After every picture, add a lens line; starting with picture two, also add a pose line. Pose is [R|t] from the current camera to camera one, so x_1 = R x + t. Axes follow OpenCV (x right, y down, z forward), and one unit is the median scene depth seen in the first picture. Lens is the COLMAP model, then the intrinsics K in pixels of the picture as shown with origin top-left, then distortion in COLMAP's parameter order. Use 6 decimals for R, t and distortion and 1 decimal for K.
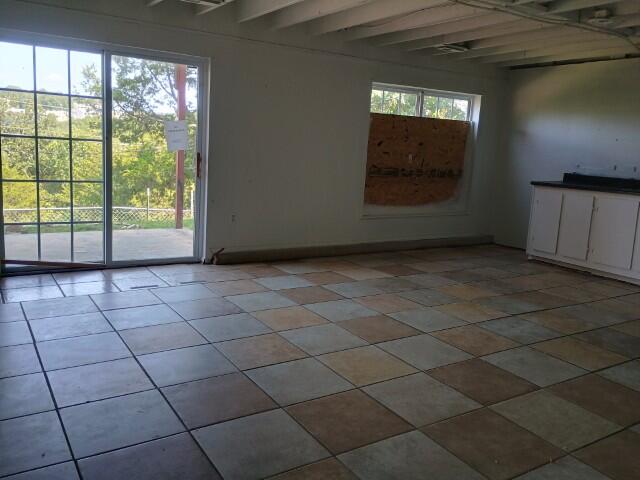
lens RADIAL K [[545.3, 0, 323.2], [0, 545.3, 239.1], [0, 0, 1]] dist [0.030340, -0.021044]
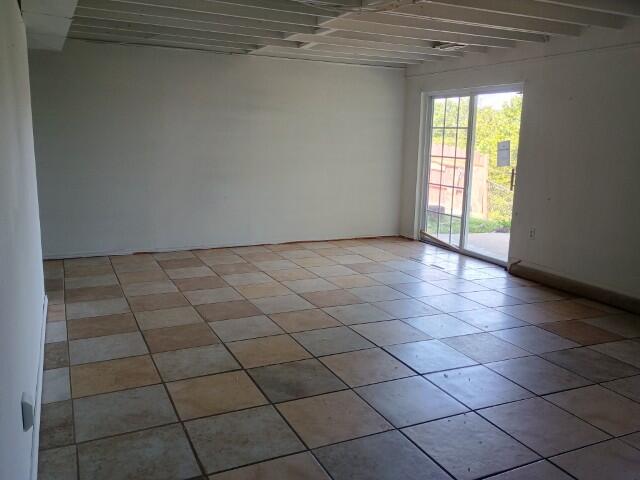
lens RADIAL K [[545.3, 0, 317.3], [0, 545.3, 242.0], [0, 0, 1]] dist [0.030340, -0.021044]
pose [[-0.113961, 0.127906, -0.985217, 1.442669], [-0.204010, 0.967531, 0.149208, -0.153139], [0.972313, 0.217998, -0.084167, 1.153160]]
